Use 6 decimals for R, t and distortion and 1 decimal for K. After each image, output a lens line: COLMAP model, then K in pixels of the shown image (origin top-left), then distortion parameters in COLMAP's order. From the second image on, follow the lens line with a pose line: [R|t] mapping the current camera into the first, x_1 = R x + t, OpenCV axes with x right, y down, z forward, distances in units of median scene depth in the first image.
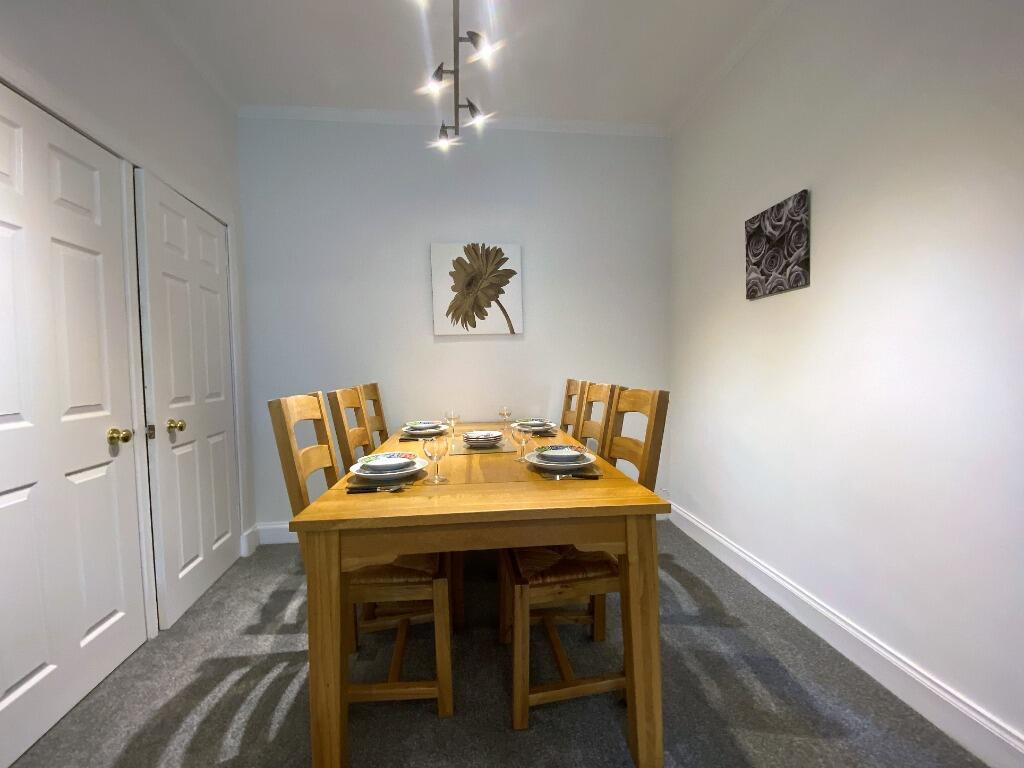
lens RADIAL K [[428.9, 0, 509.8], [0, 428.9, 380.9], [0, 0, 1]] dist [-0.001889, -0.000714]
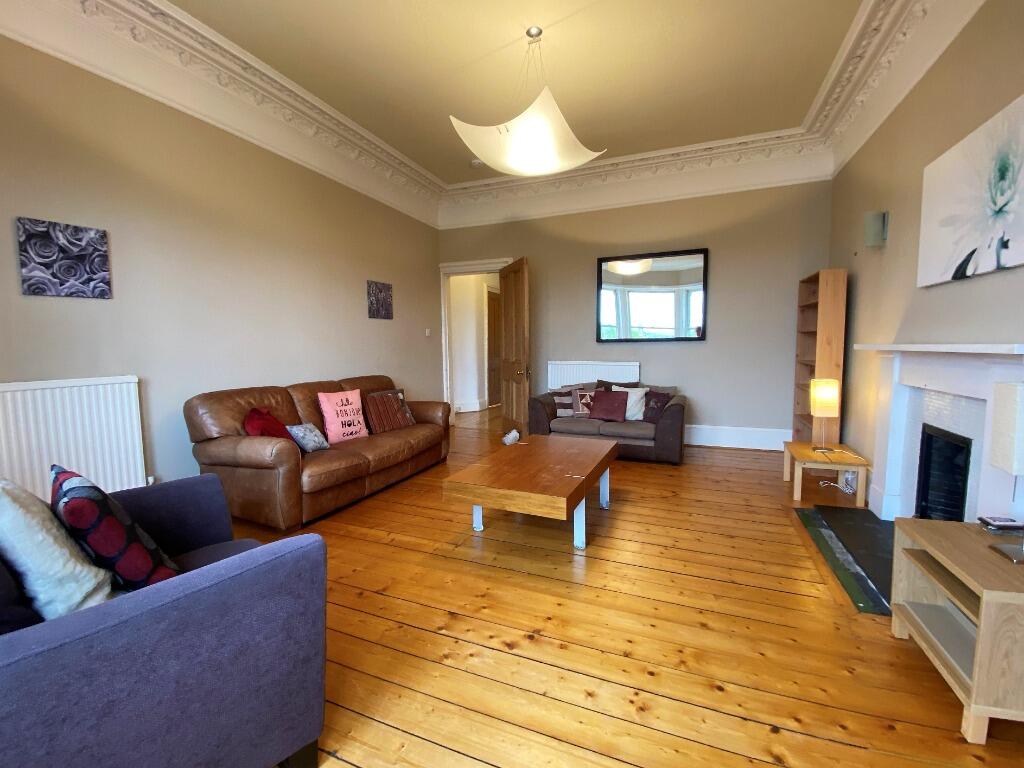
lens RADIAL K [[428.9, 0, 512.3], [0, 428.9, 382.8], [0, 0, 1]] dist [-0.001889, -0.000714]
pose [[-0.878575, -0.016691, 0.477314, -1.037350], [0.040998, 0.993065, 0.110188, -0.047898], [-0.475842, 0.116377, -0.871797, 1.476931]]
